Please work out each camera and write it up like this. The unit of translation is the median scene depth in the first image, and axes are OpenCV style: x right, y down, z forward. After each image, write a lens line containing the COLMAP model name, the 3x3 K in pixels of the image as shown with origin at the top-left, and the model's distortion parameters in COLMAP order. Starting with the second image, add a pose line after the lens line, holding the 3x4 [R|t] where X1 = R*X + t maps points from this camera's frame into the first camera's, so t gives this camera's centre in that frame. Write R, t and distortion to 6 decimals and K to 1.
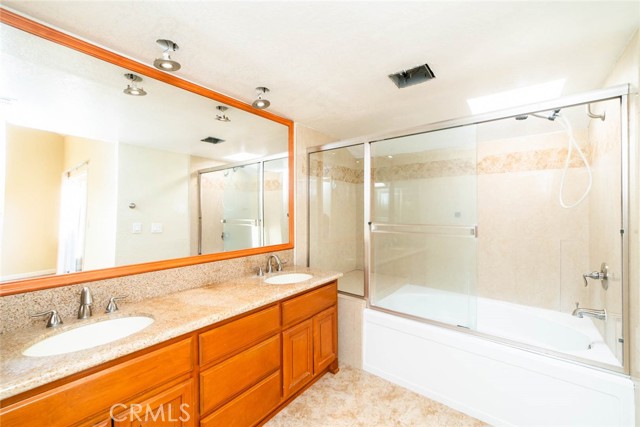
lens RADIAL K [[248.8, 0, 314.9], [0, 248.8, 214.9], [0, 0, 1]] dist [-0.011711, 0.001676]
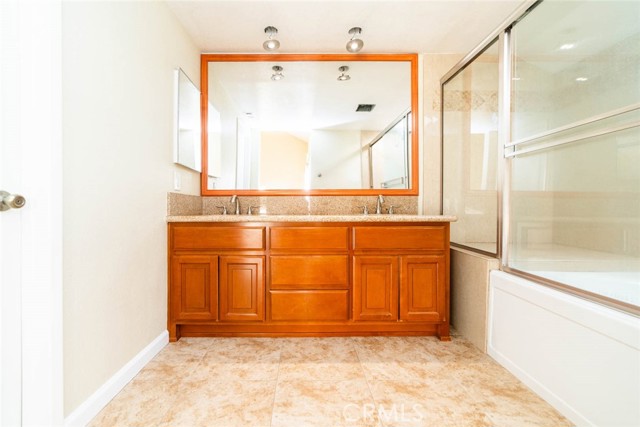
lens RADIAL K [[248.8, 0, 316.9], [0, 248.8, 210.0], [0, 0, 1]] dist [-0.011711, 0.001676]
pose [[0.649789, 0.006337, -0.760088, 0.432848], [-0.002400, 0.999977, 0.006285, 0.217985], [0.760111, -0.002260, 0.649789, 0.174234]]
